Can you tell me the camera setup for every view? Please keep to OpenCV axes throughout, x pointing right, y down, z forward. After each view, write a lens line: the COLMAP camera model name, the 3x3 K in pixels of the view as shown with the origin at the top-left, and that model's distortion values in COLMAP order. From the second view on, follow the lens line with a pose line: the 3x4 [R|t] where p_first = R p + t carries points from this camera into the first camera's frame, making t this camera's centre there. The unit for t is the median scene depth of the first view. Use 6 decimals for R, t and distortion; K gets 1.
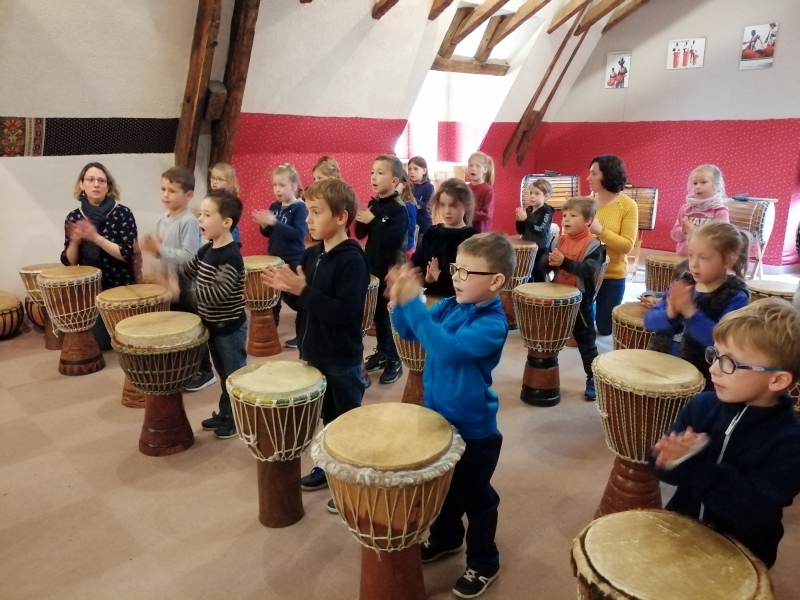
lens RADIAL K [[632.0, 0, 401.2], [0, 632.0, 295.4], [0, 0, 1]] dist [-0.002007, -0.014545]
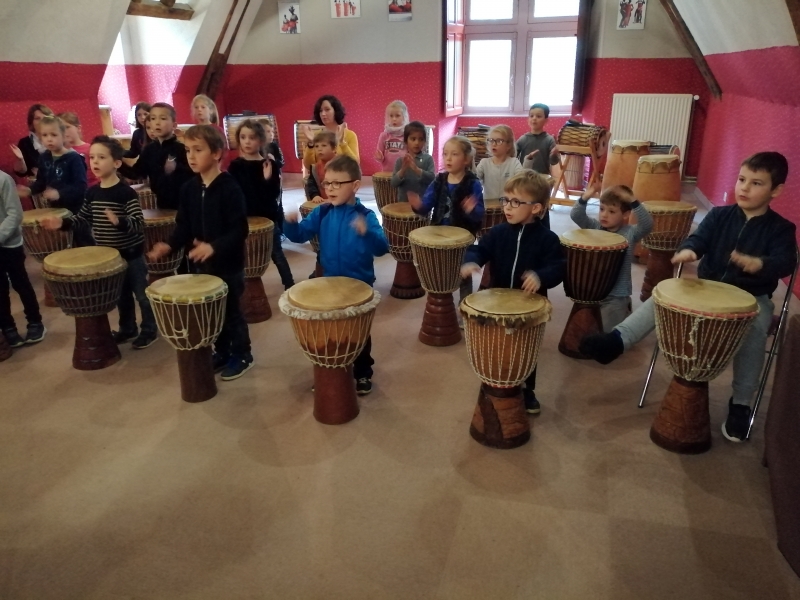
lens RADIAL K [[632.0, 0, 399.1], [0, 632.0, 302.9], [0, 0, 1]] dist [-0.002007, -0.014545]
pose [[0.848852, -0.189619, 0.493453, -0.182698], [0.138210, 0.980592, 0.139059, 0.018780], [-0.510244, -0.049840, 0.858584, -0.120360]]
